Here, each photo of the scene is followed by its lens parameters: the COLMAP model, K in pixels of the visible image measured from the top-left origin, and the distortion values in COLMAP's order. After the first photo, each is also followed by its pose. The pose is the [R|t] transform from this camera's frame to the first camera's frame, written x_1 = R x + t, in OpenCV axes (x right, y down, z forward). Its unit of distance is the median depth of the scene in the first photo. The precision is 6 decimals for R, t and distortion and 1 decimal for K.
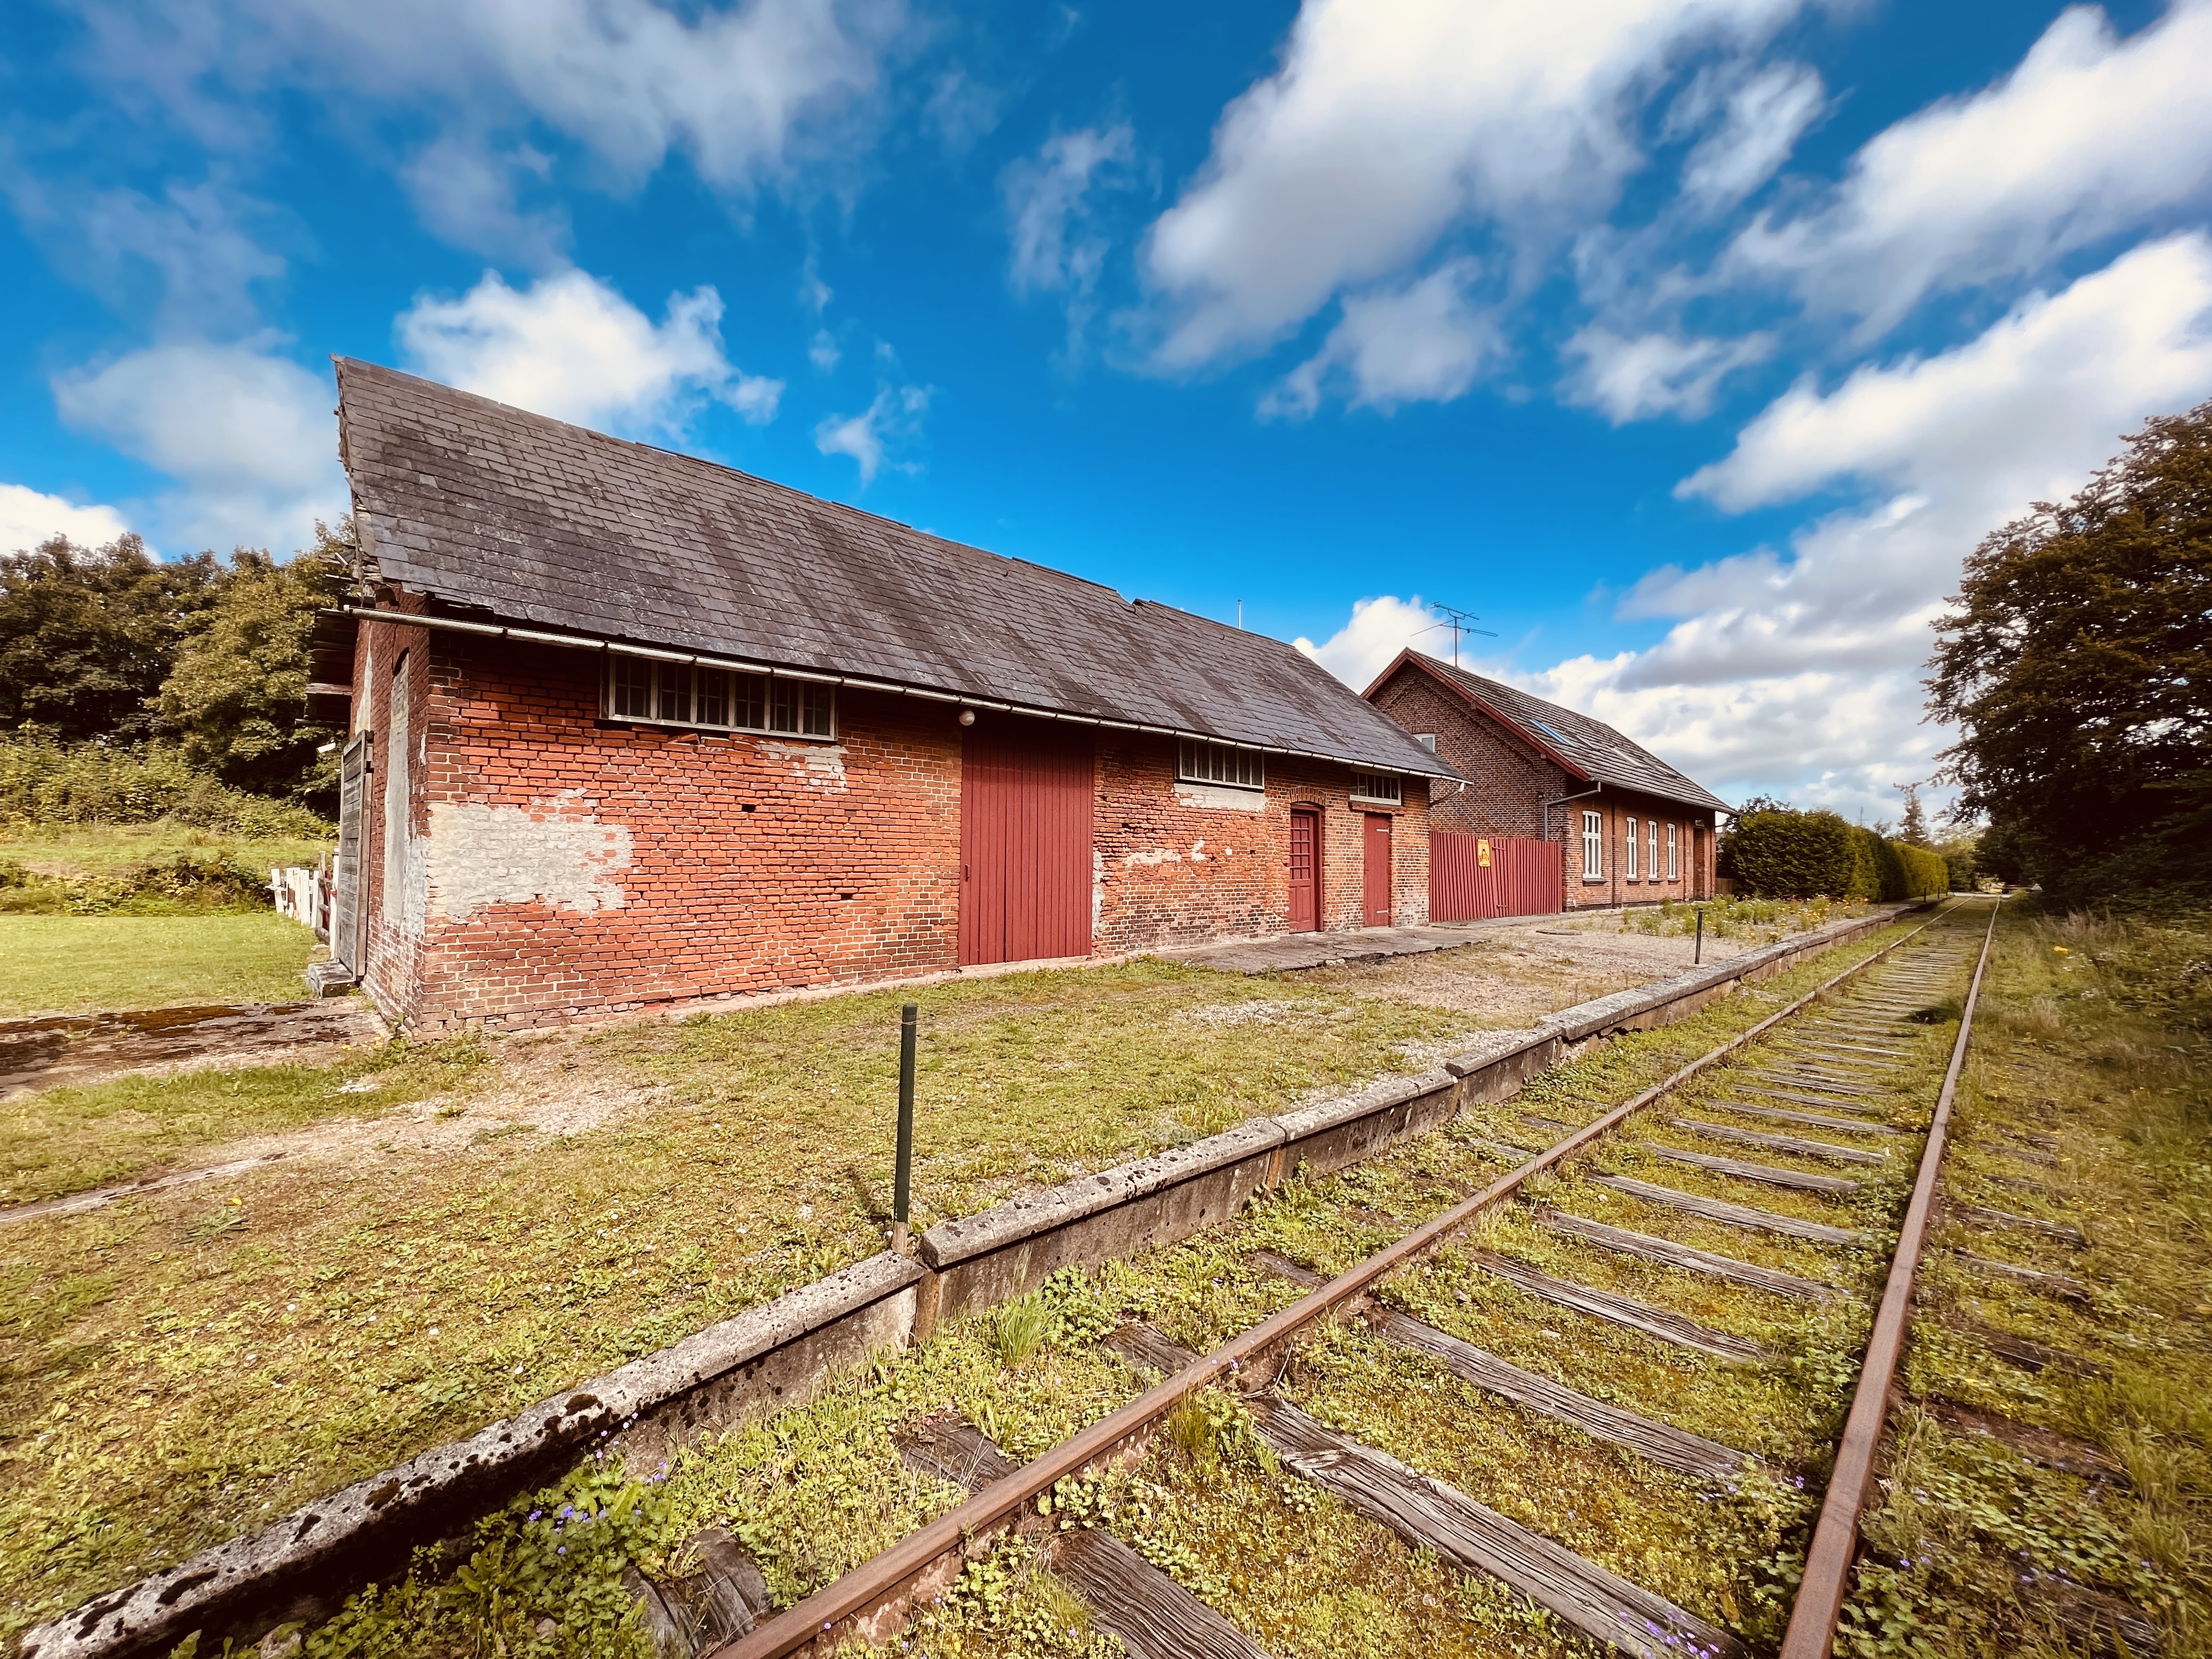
lens RADIAL K [[887.9, 0, 1106.6], [0, 887.9, 836.8], [0, 0, 1]] dist [-0.002355, 0.000353]
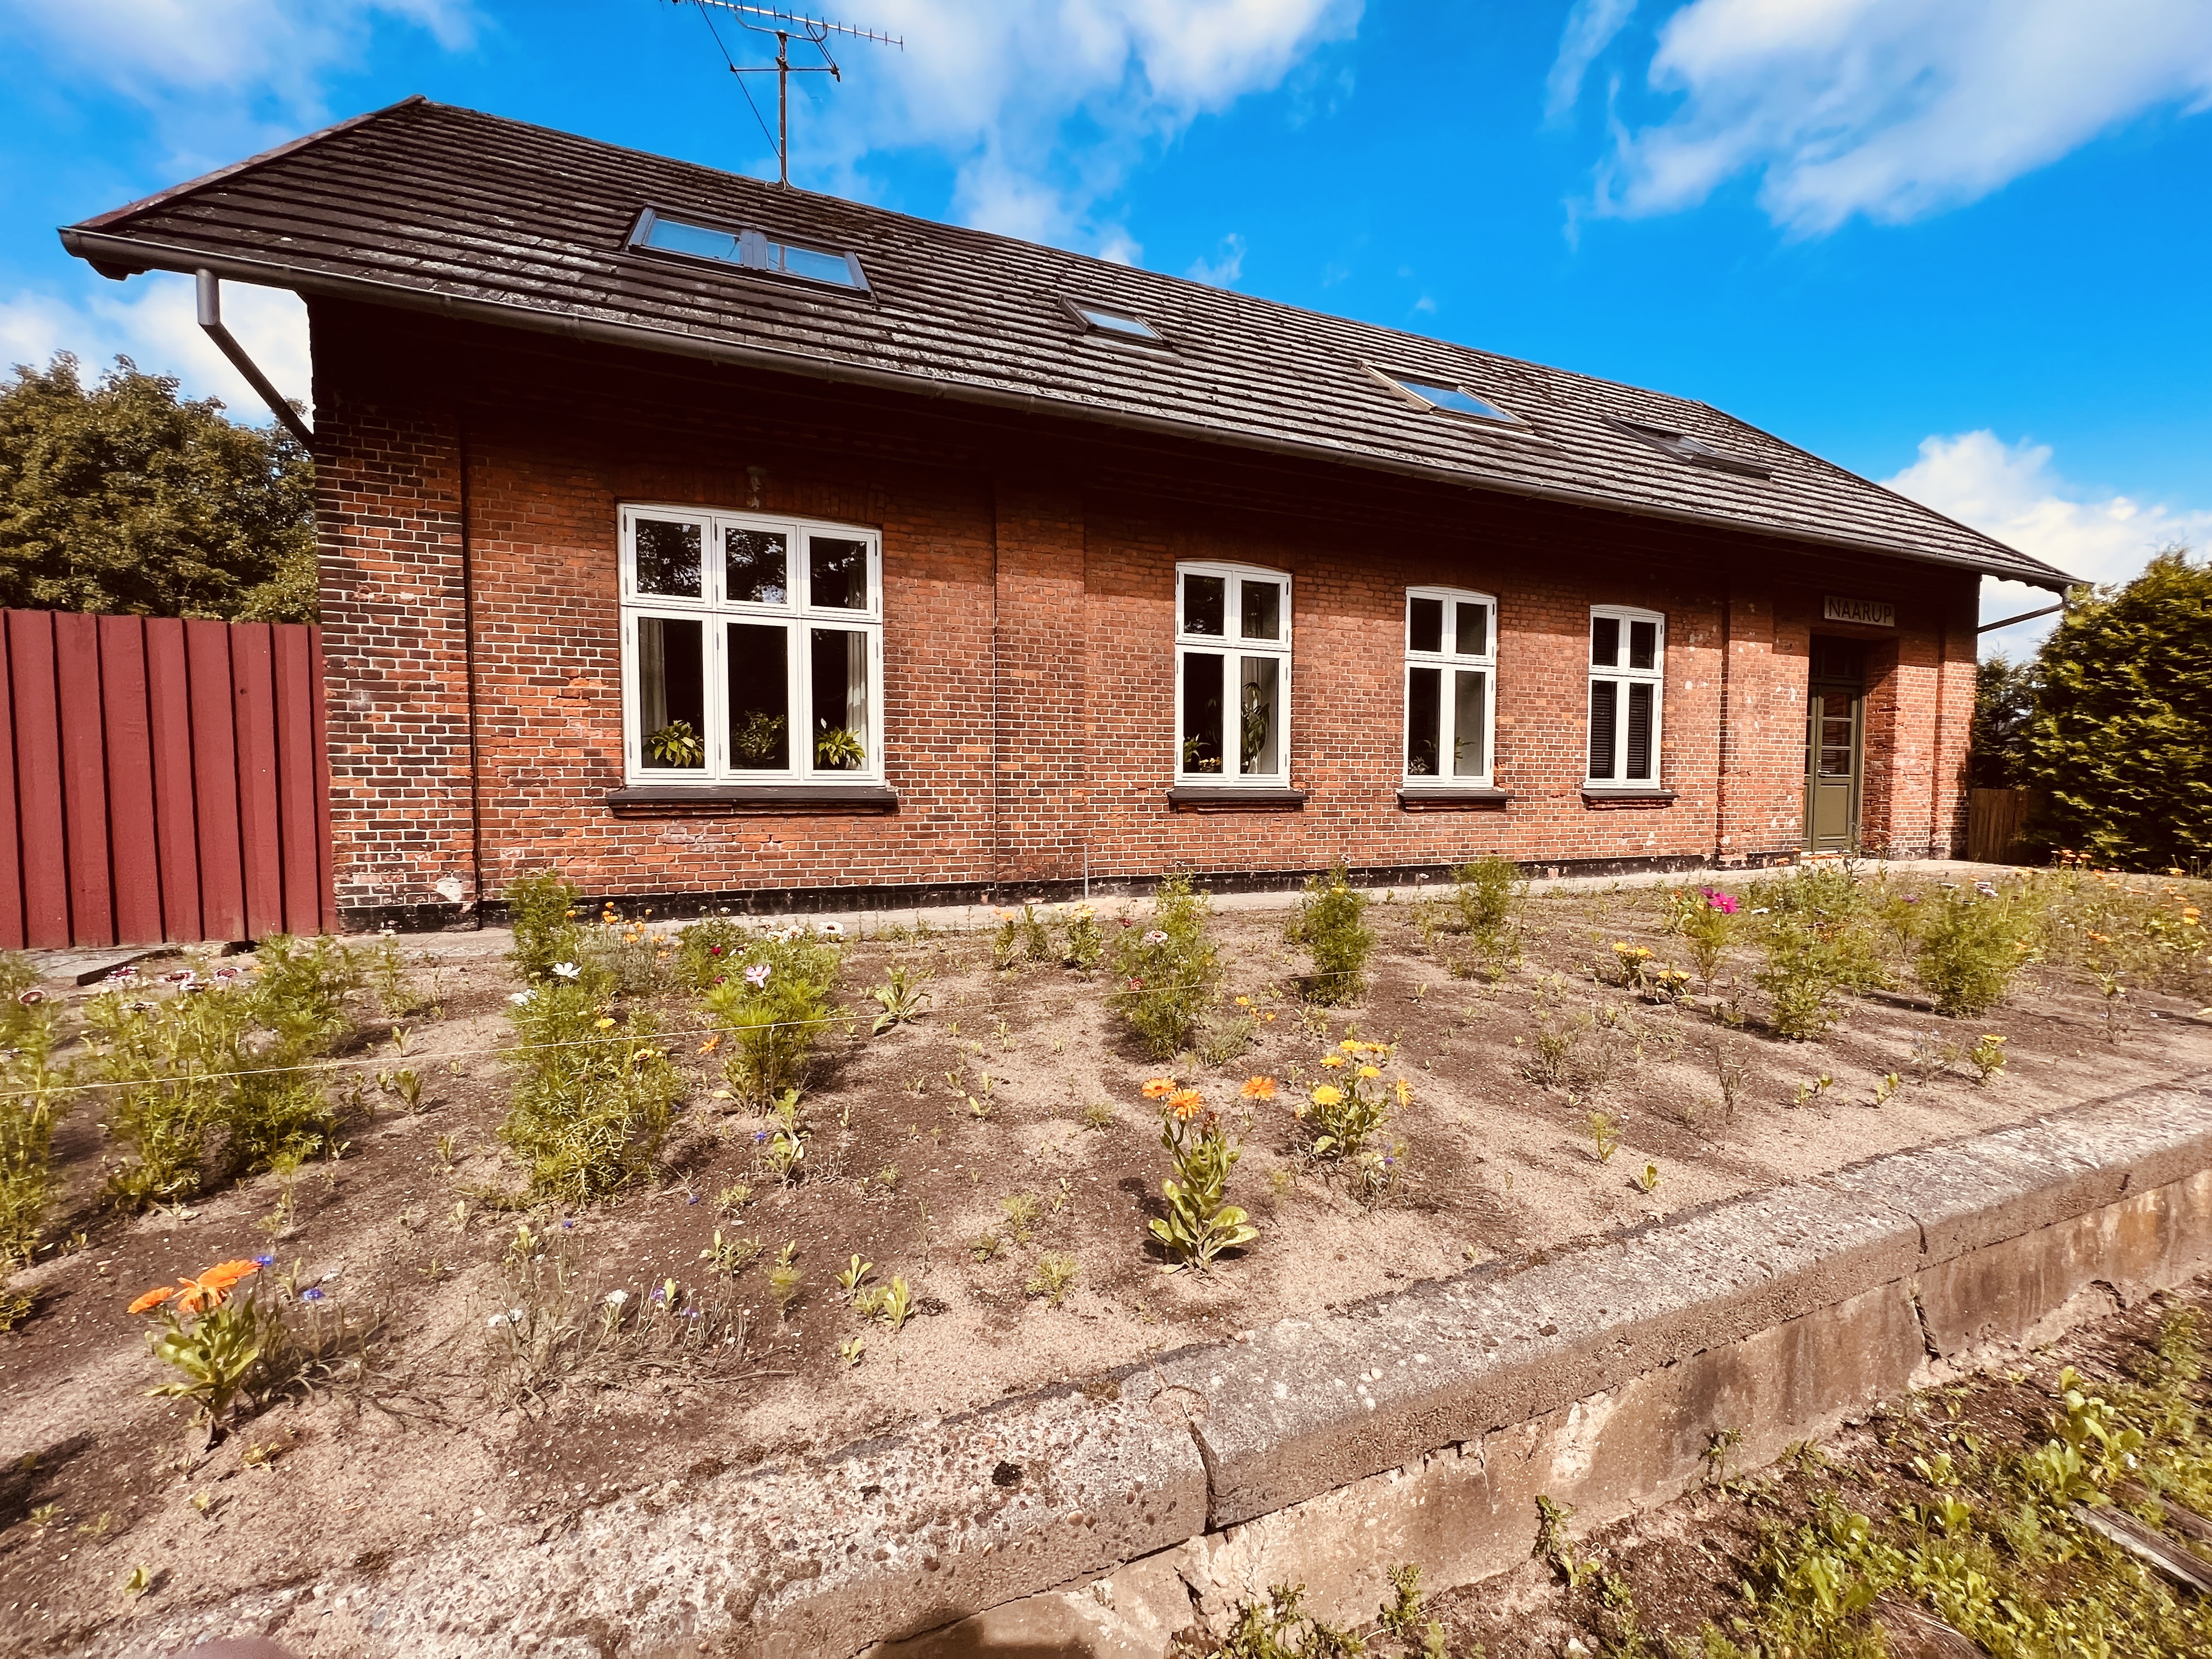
lens RADIAL K [[922.1, 0, 1096.1], [0, 922.1, 827.7], [0, 0, 1]] dist [-0.012845, -0.000112]
pose [[0.923226, 0.013900, -0.384006, 1.493184], [0.018117, 0.996660, 0.079634, 0.084842], [0.383830, -0.080477, 0.919890, 1.676860]]
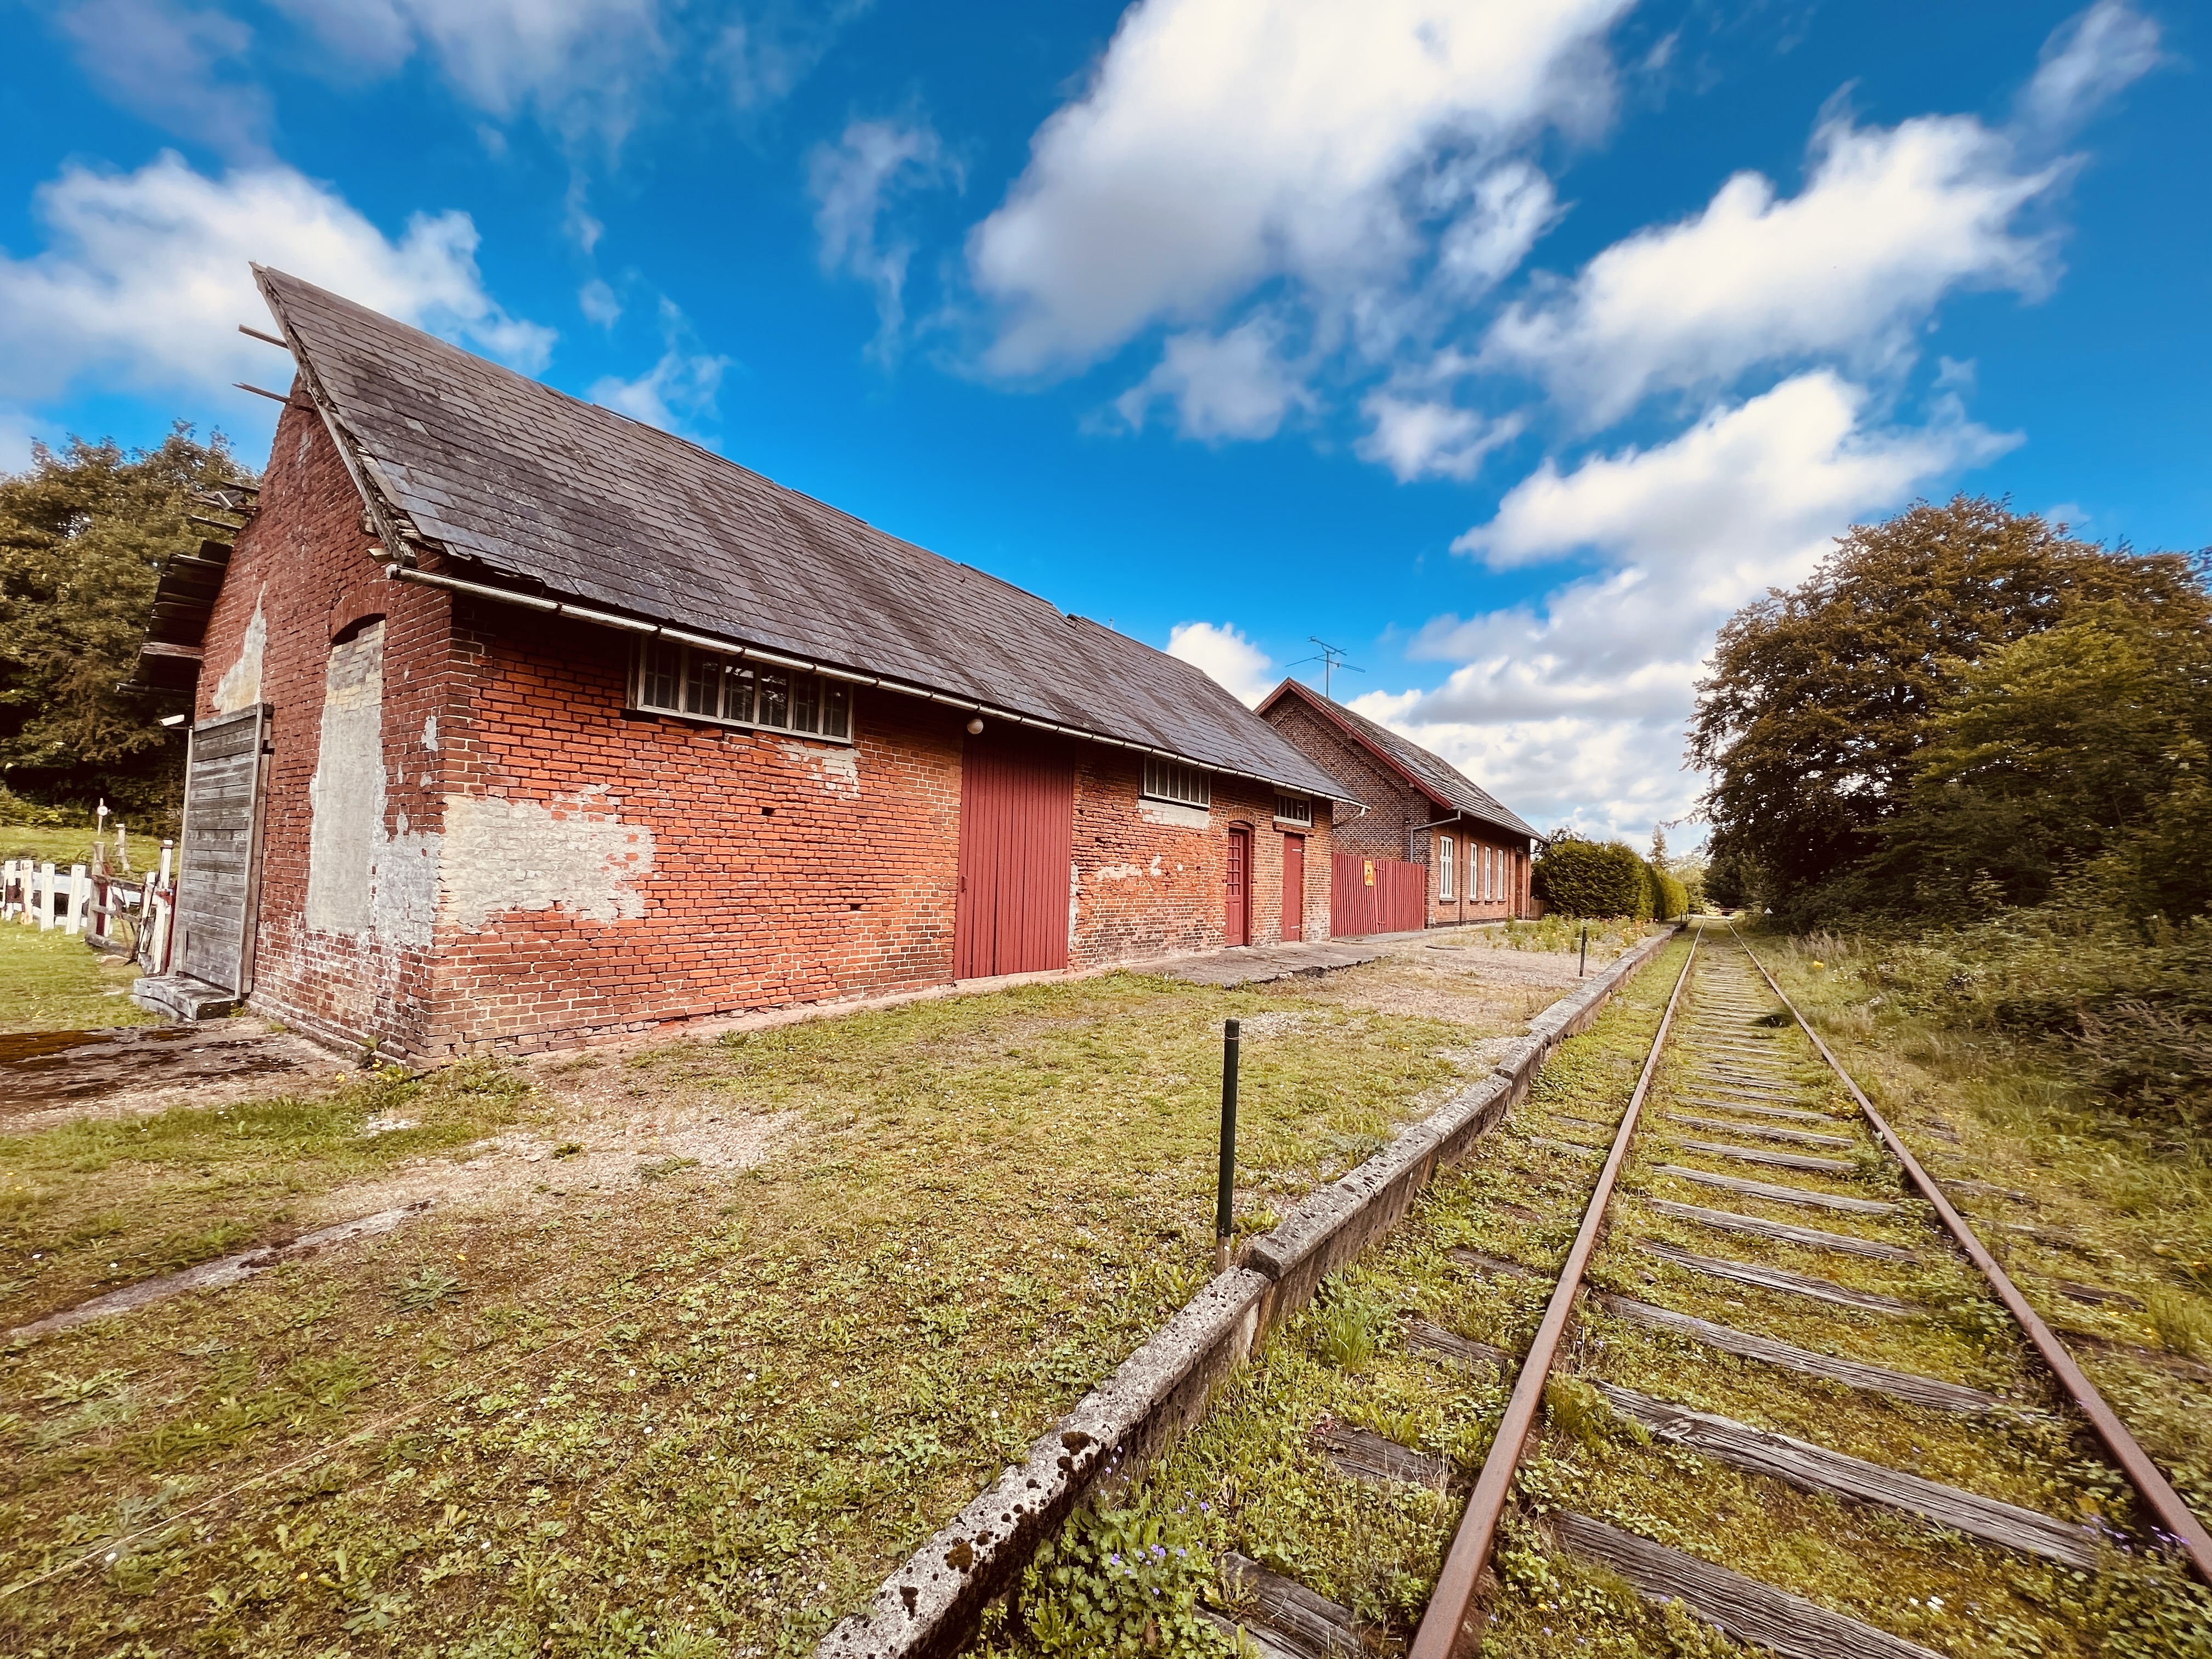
lens RADIAL K [[887.9, 0, 1106.6], [0, 887.9, 836.8], [0, 0, 1]] dist [-0.002355, 0.000353]
pose [[0.981063, 0.028817, 0.191531, -0.220824], [-0.026173, 0.999524, -0.016317, 0.000226], [-0.191910, 0.010995, 0.981351, 0.013254]]
